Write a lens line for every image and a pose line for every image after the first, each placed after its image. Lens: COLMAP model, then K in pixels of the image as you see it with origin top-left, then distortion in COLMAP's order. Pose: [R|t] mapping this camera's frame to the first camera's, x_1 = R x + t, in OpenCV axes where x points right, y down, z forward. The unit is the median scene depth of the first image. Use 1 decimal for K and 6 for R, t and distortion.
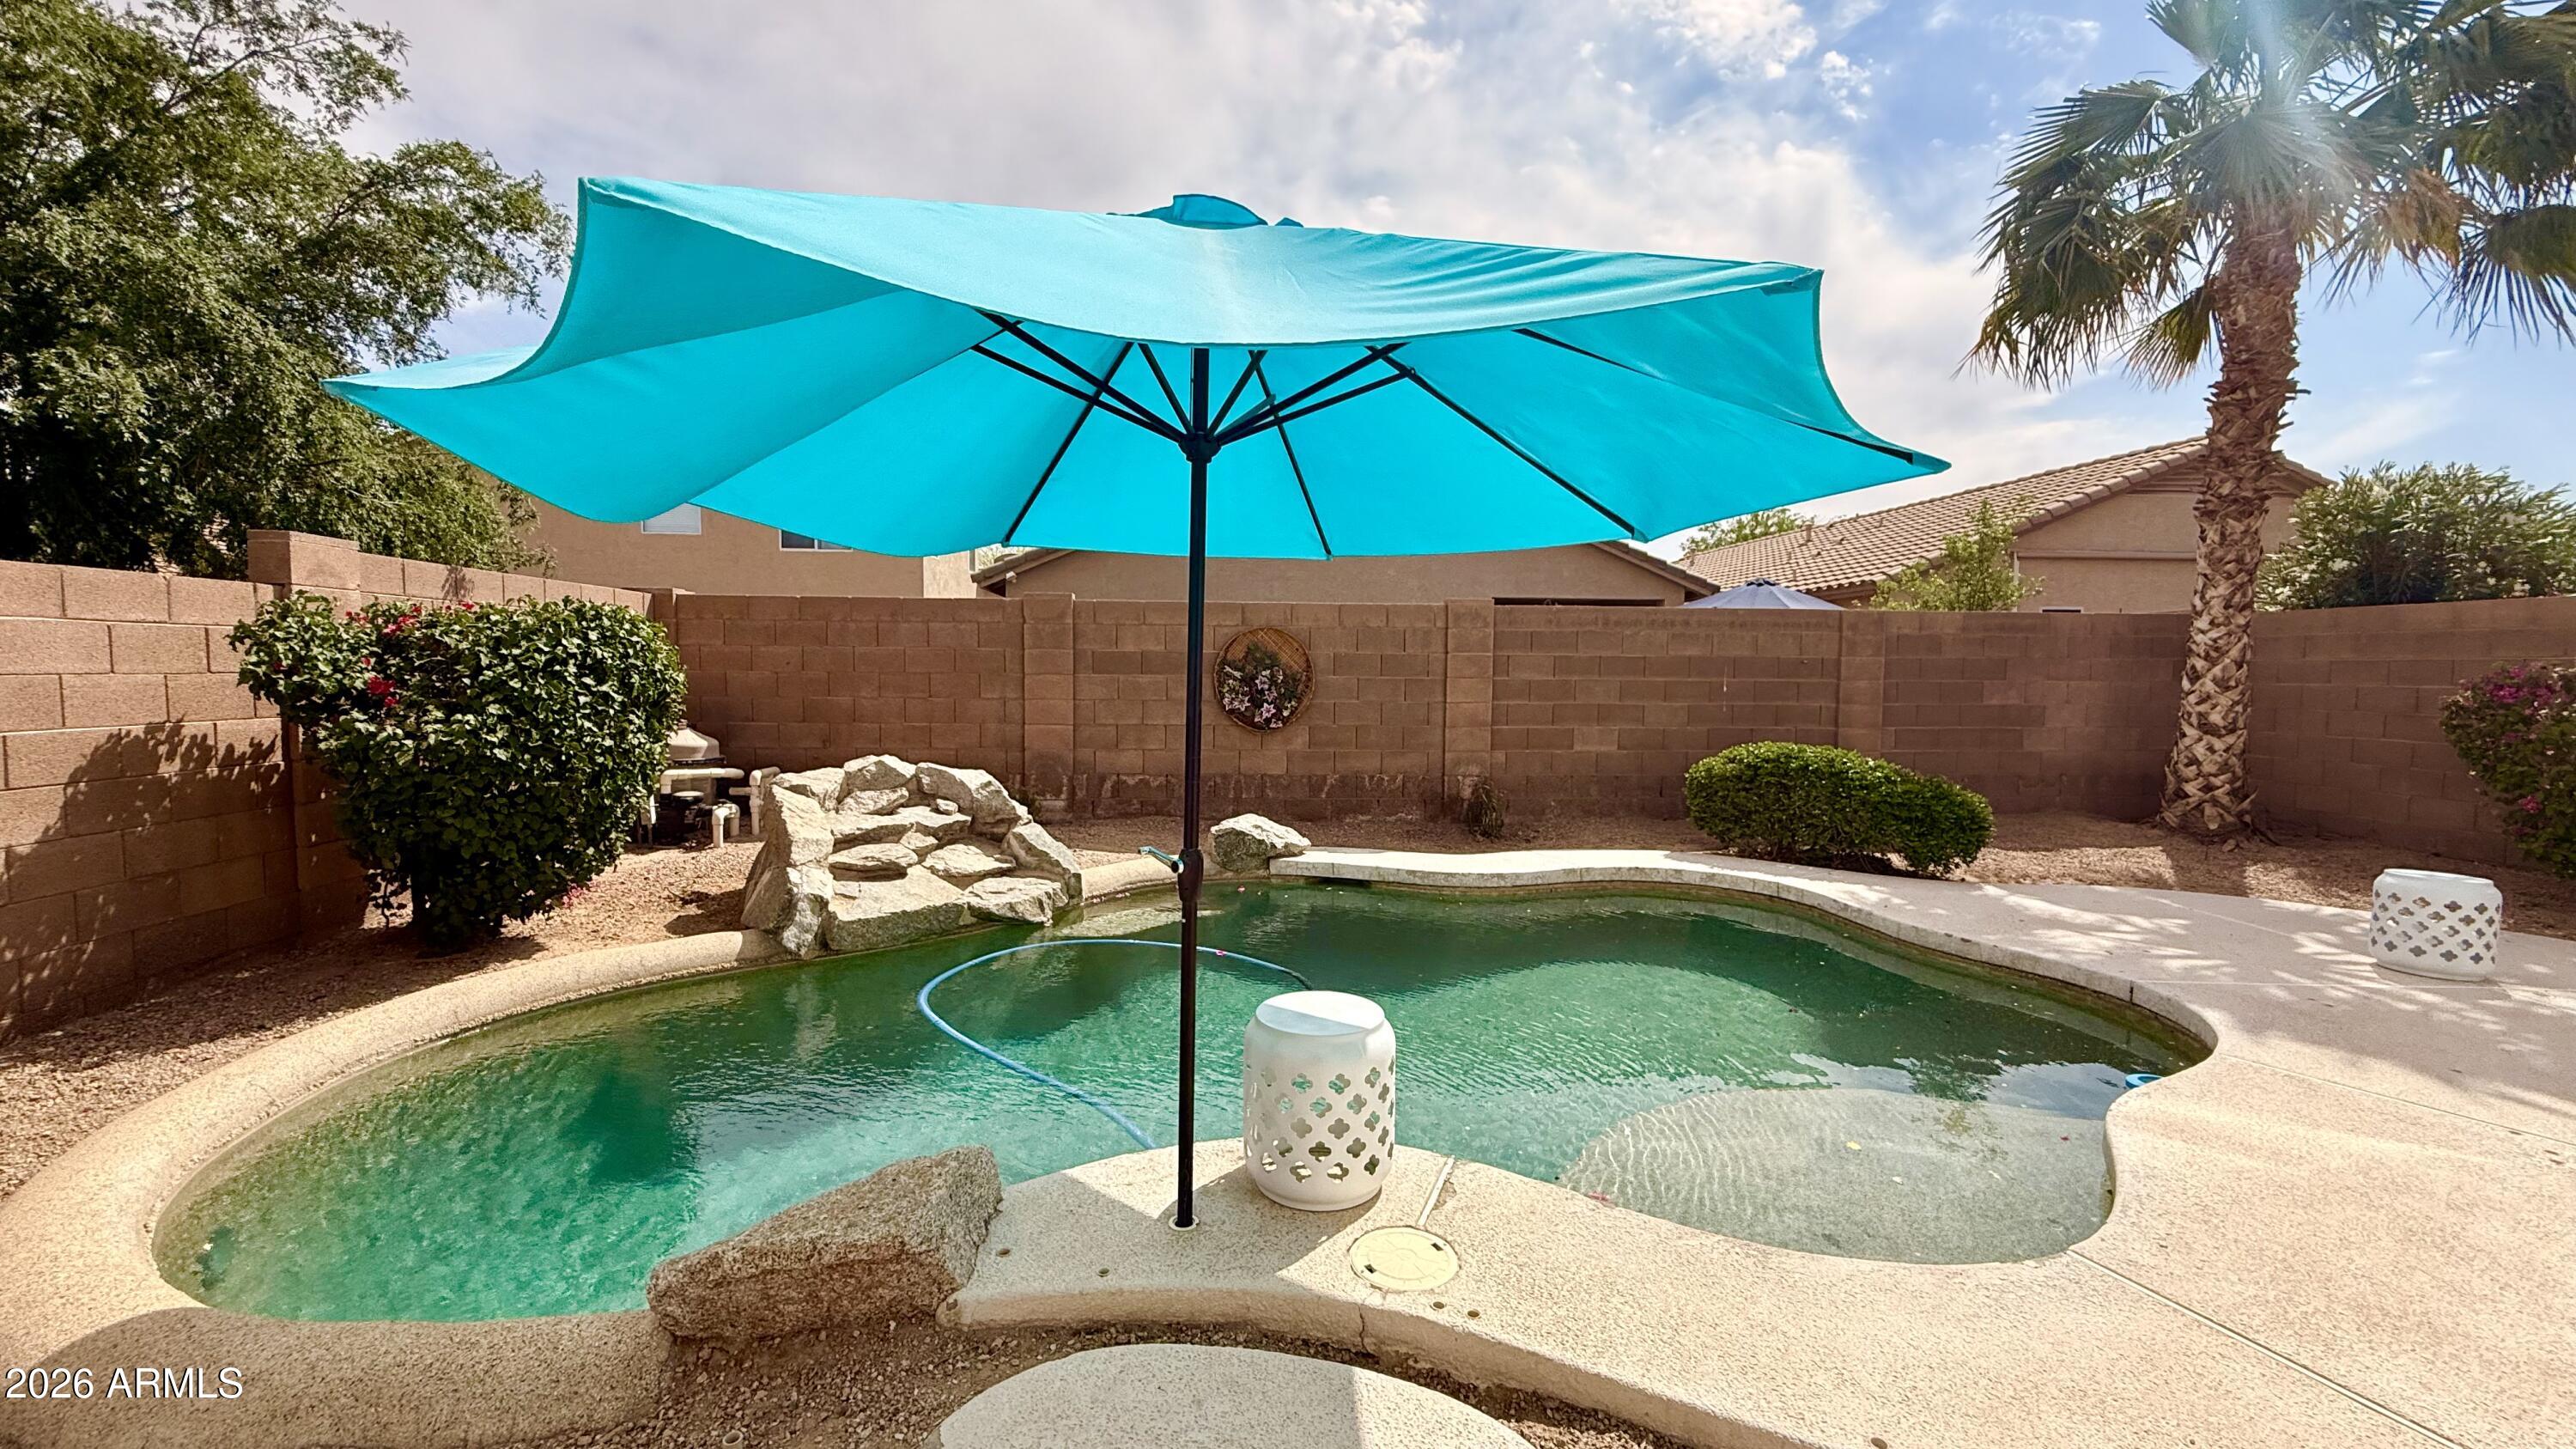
lens RADIAL K [[1025.3, 0, 1285.8], [0, 1025.3, 719.8], [0, 0, 1]] dist [0.001515, -0.000011]
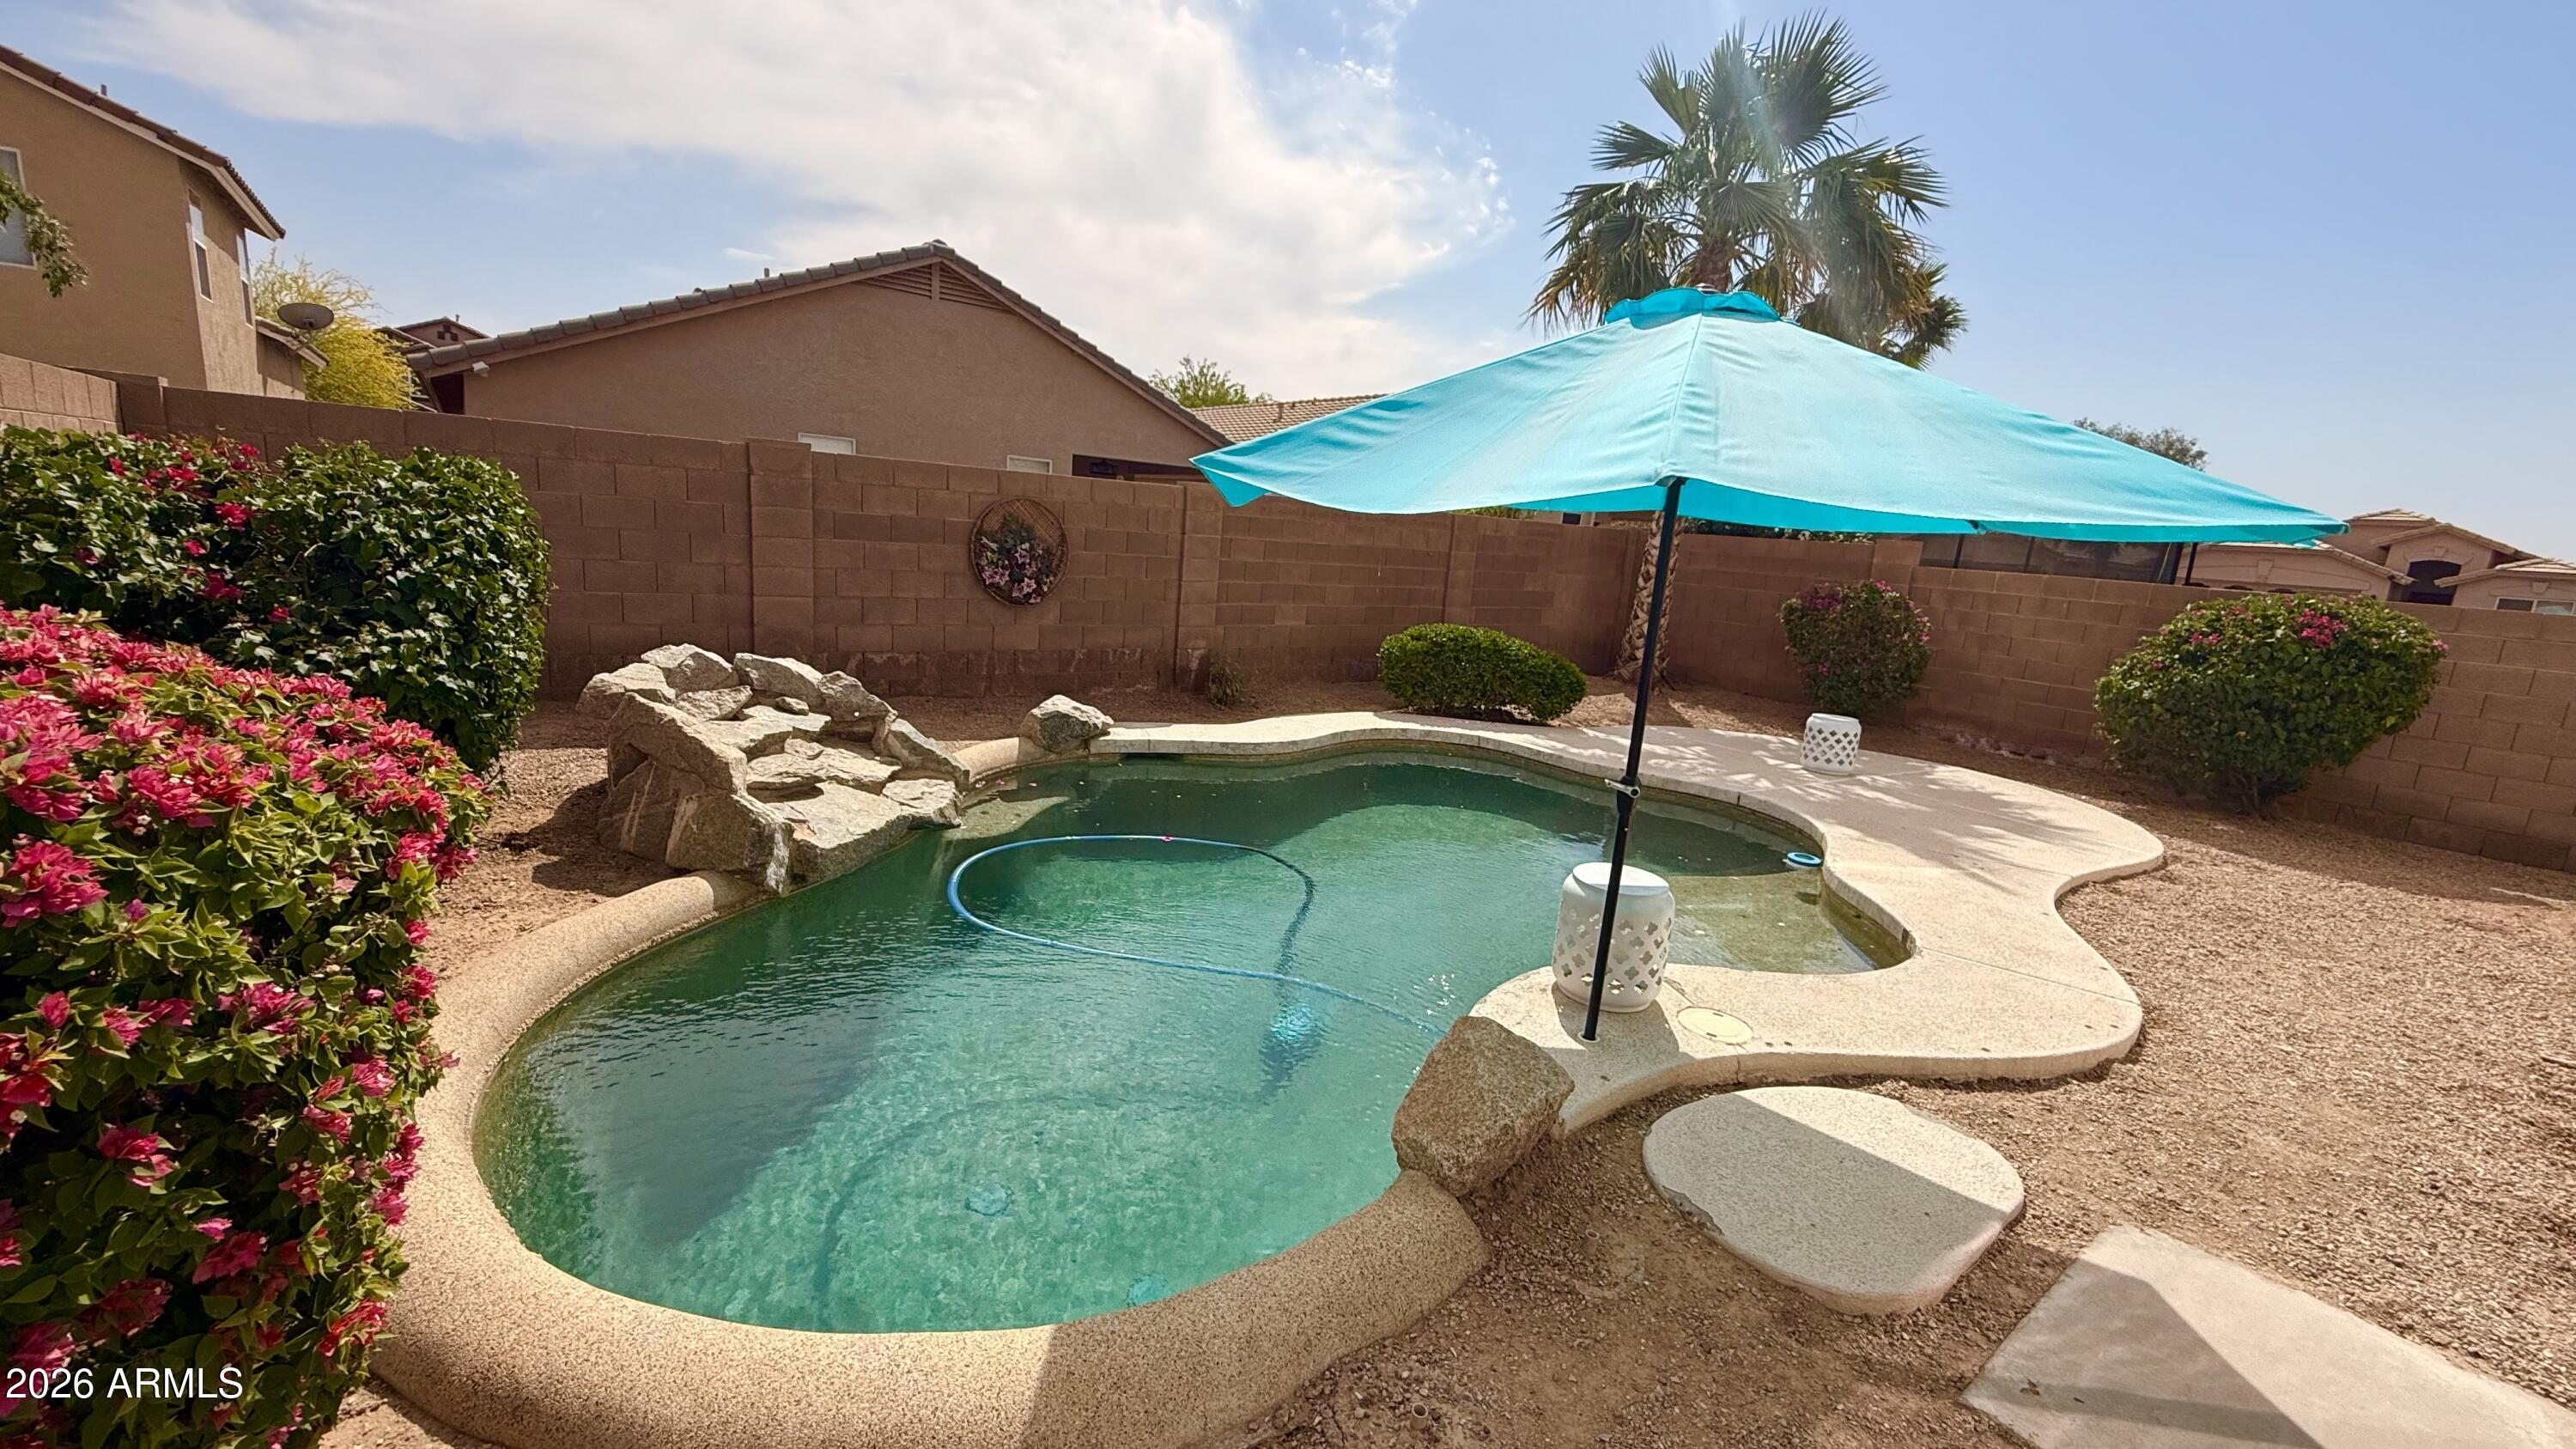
lens RADIAL K [[1025.3, 0, 1285.8], [0, 1025.3, 719.8], [0, 0, 1]] dist [0.001515, -0.000011]
pose [[0.835998, -0.048174, 0.546613, -0.352243], [-0.040373, 0.988039, 0.148824, -0.037864], [-0.547245, -0.146485, 0.824054, 0.041288]]
